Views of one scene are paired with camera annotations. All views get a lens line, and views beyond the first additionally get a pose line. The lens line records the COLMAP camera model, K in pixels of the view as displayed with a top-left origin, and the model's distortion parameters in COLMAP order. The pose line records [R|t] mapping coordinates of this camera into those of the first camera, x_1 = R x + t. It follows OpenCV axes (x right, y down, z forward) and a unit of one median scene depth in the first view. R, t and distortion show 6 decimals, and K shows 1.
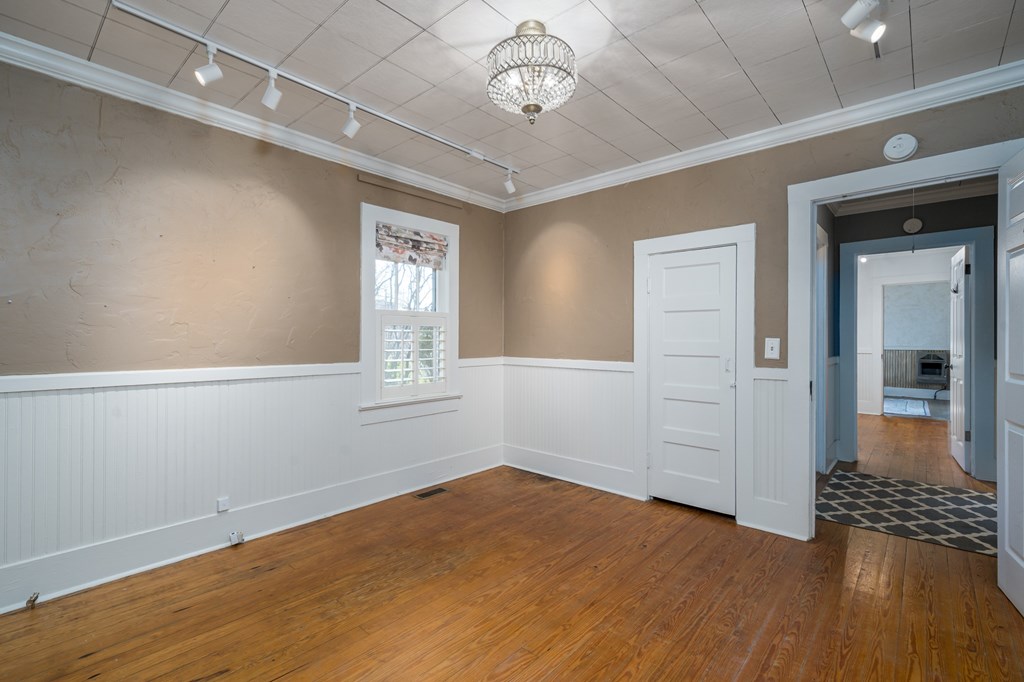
lens RADIAL K [[453.9, 0, 512.0], [0, 453.9, 341.0], [0, 0, 1]] dist [-0.000992, -0.000127]
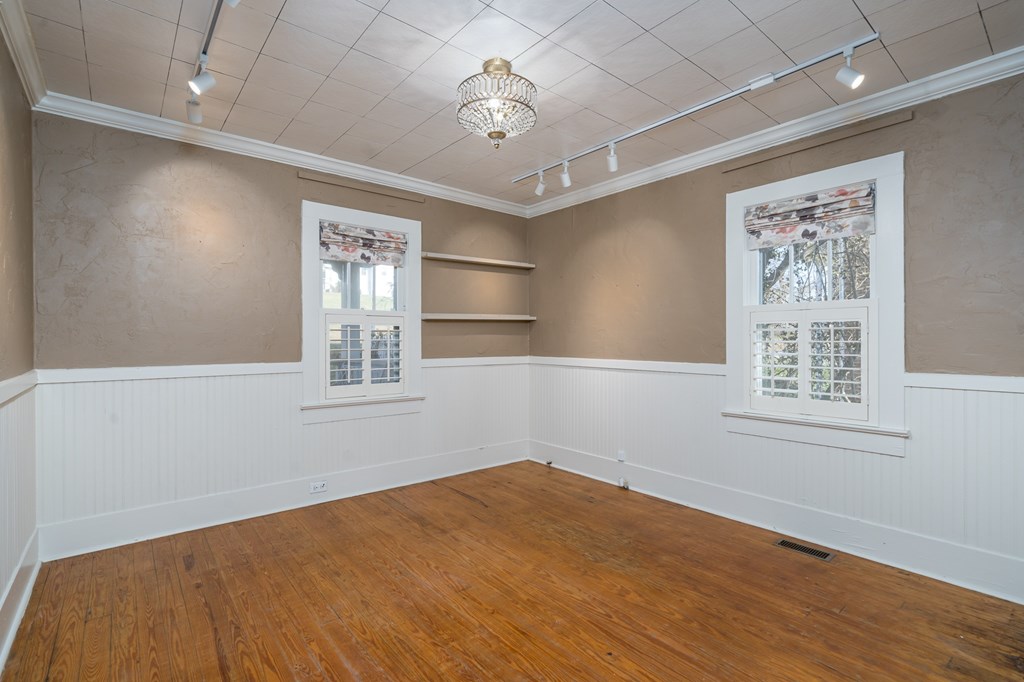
lens RADIAL K [[472.9, 0, 519.3], [0, 472.9, 345.1], [0, 0, 1]] dist [-0.000971, -0.000264]
pose [[-0.128464, 0.011861, -0.991643, 0.895375], [-0.003379, 0.999917, 0.012398, -0.005006], [0.991708, 0.004944, -0.128414, 0.898676]]
